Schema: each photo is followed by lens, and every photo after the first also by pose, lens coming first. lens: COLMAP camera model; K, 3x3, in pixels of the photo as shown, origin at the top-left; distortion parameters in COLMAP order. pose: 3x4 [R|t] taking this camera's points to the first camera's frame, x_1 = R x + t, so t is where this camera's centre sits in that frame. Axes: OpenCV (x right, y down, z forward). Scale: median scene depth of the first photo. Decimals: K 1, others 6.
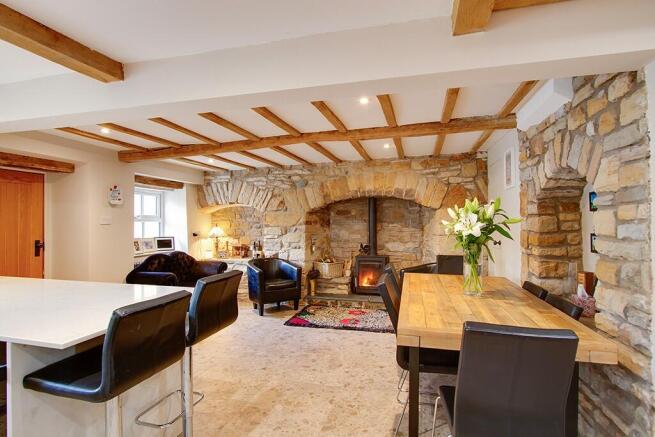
lens RADIAL K [[349.5, 0, 323.4], [0, 349.5, 219.9], [0, 0, 1]] dist [-0.006237, -0.000203]
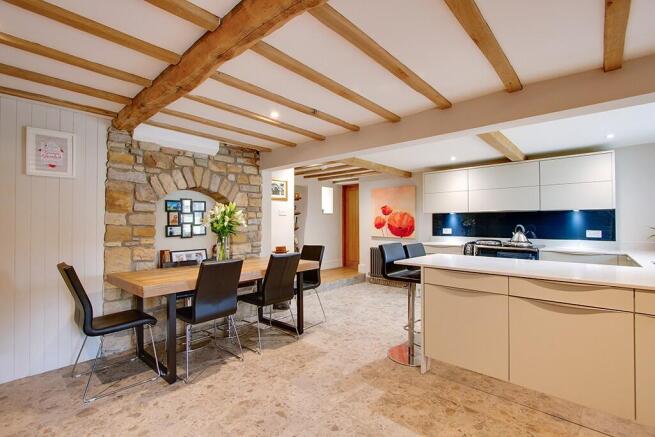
lens RADIAL K [[302.0, 0, 326.3], [0, 302.0, 217.8], [0, 0, 1]] dist [-0.015943, 0.000145]
pose [[-0.890409, 0.012796, 0.454982, -0.254749], [0.005081, 0.999822, -0.018175, 0.015613], [-0.455133, -0.013871, -0.890315, 0.917830]]
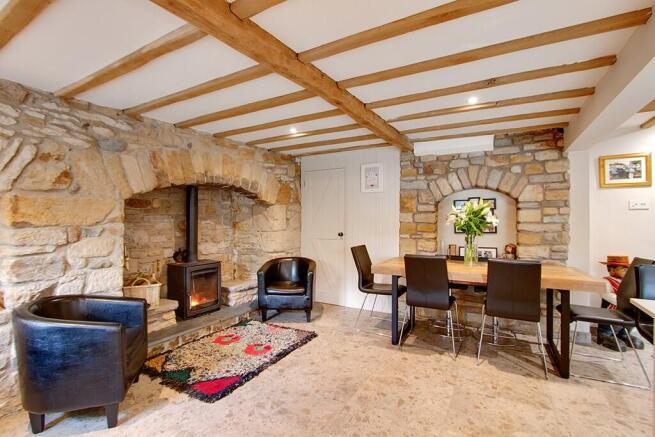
lens RADIAL K [[302.0, 0, 327.3], [0, 302.0, 218.5], [0, 0, 1]] dist [-0.015943, 0.000145]
pose [[0.256190, 0.005492, 0.966611, -0.442366], [-0.000071, 0.999984, -0.005663, 0.011985], [-0.966627, 0.001382, 0.256186, 0.597407]]
